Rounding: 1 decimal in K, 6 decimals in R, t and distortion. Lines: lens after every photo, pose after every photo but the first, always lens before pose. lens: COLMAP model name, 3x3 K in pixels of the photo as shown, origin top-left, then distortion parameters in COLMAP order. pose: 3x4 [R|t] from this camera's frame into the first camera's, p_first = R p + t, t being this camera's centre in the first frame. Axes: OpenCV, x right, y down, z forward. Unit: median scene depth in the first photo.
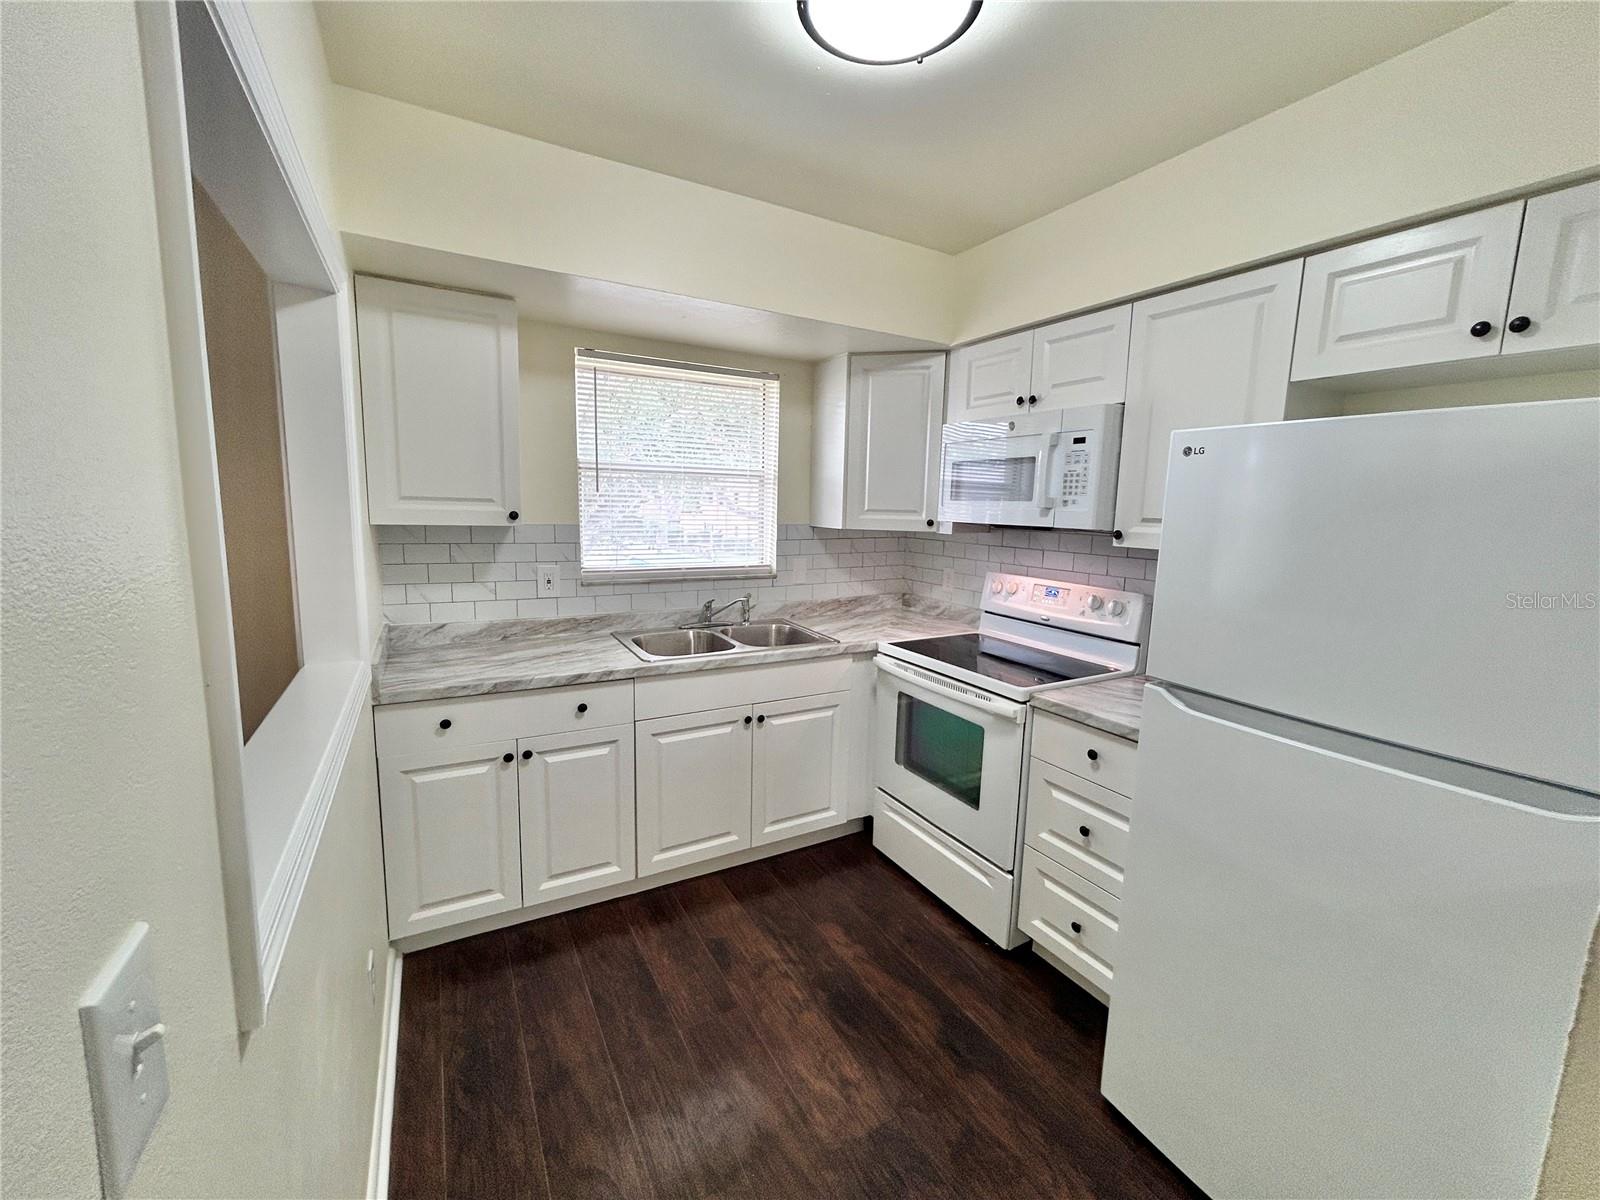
lens RADIAL K [[647.5, 0, 791.7], [0, 647.5, 593.7], [0, 0, 1]] dist [0.000858, 0.000203]
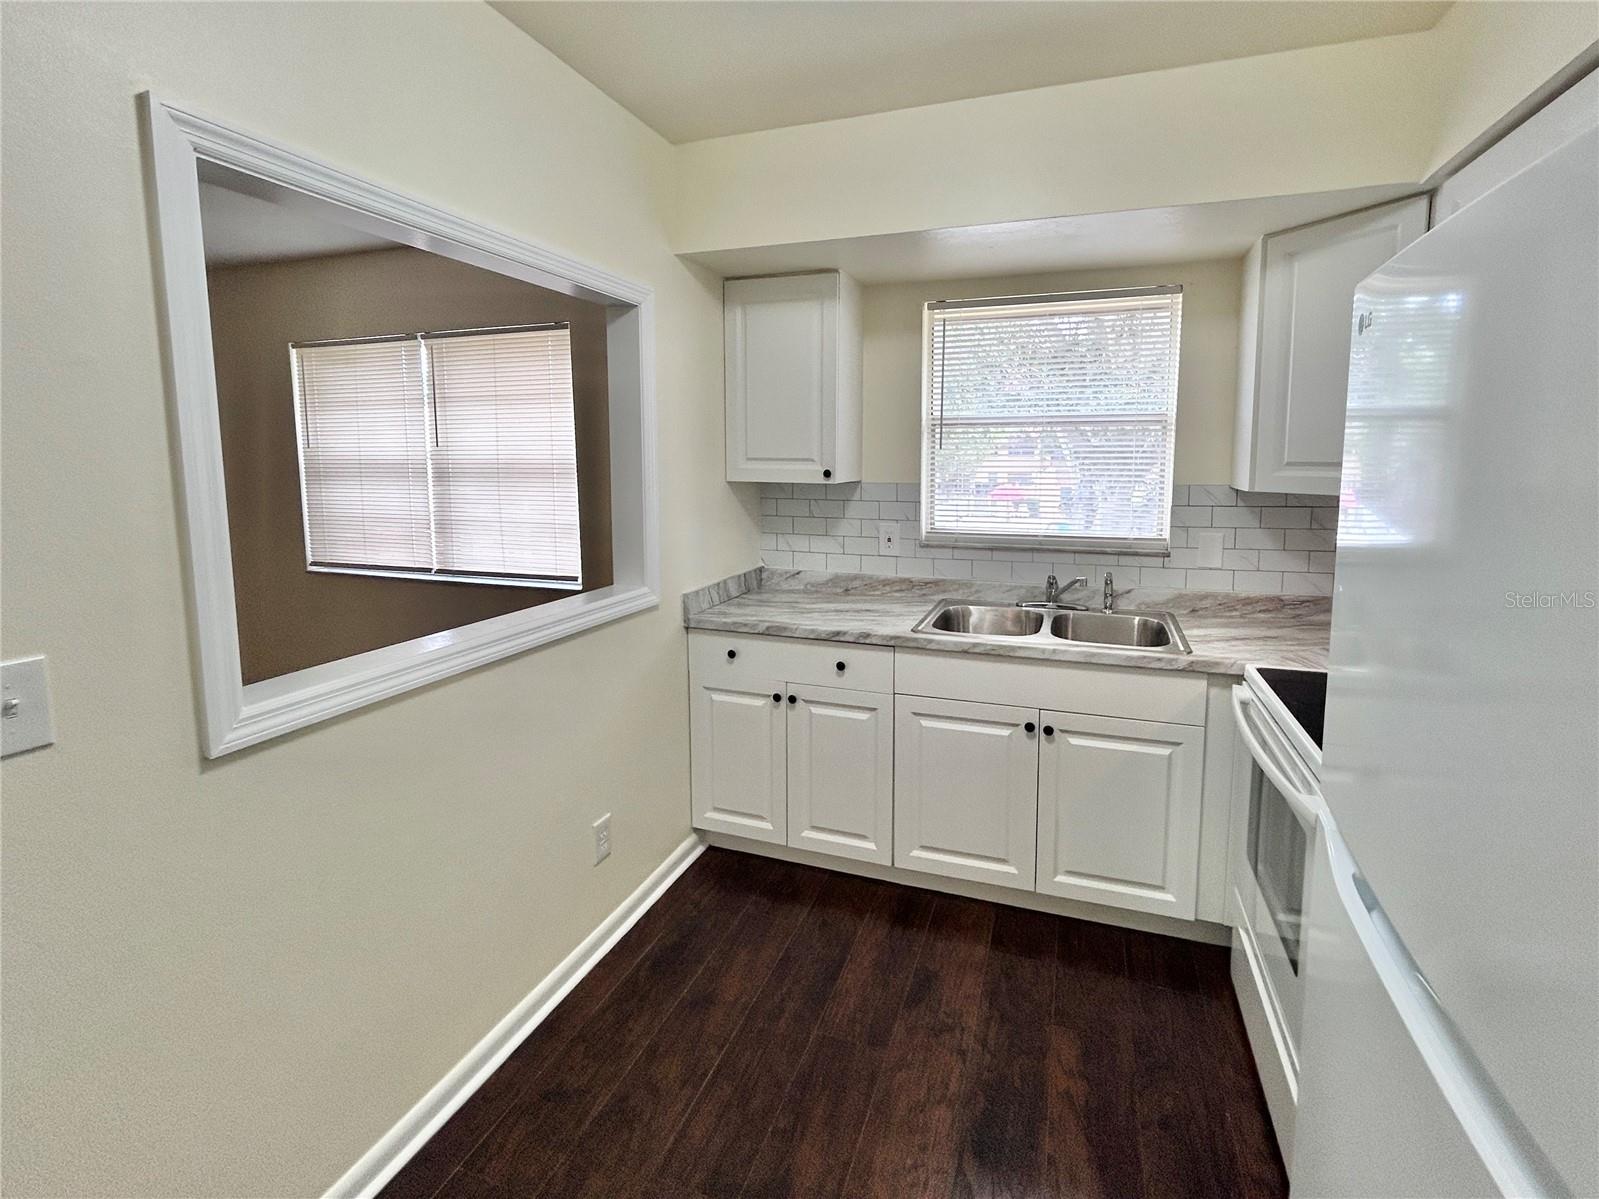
lens RADIAL K [[714.8, 0, 837.2], [0, 714.8, 525.9], [0, 0, 1]] dist [-0.000298, 0.000235]
pose [[0.672086, 0.049652, -0.738806, 0.413962], [-0.087088, 0.996125, -0.012278, -0.020765], [0.735334, 0.072593, 0.673806, 0.213967]]
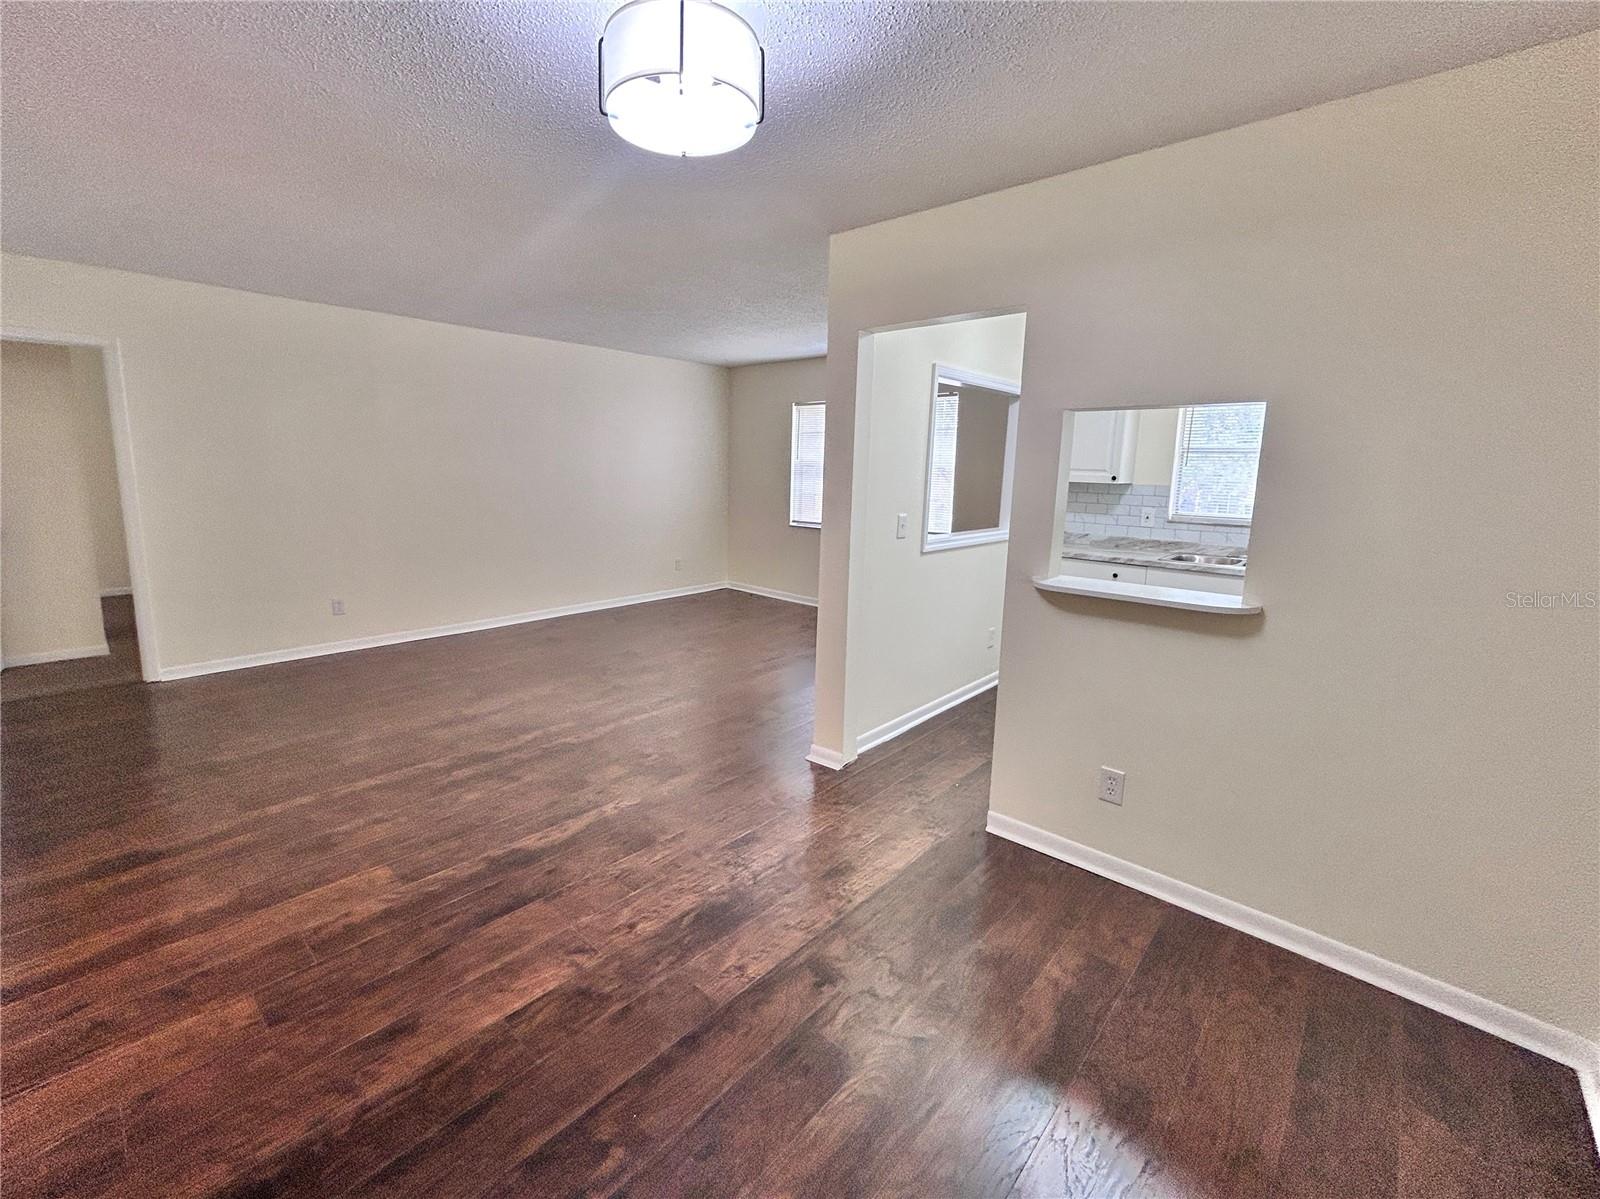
lens RADIAL K [[668.6, 0, 773.5], [0, 668.6, 571.3], [0, 0, 1]] dist [-0.001638, -0.000445]
pose [[0.307184, 0.133848, -0.942190, 1.111084], [-0.145507, 0.985024, 0.092493, 0.111896], [0.940461, 0.108683, 0.322059, -0.549623]]
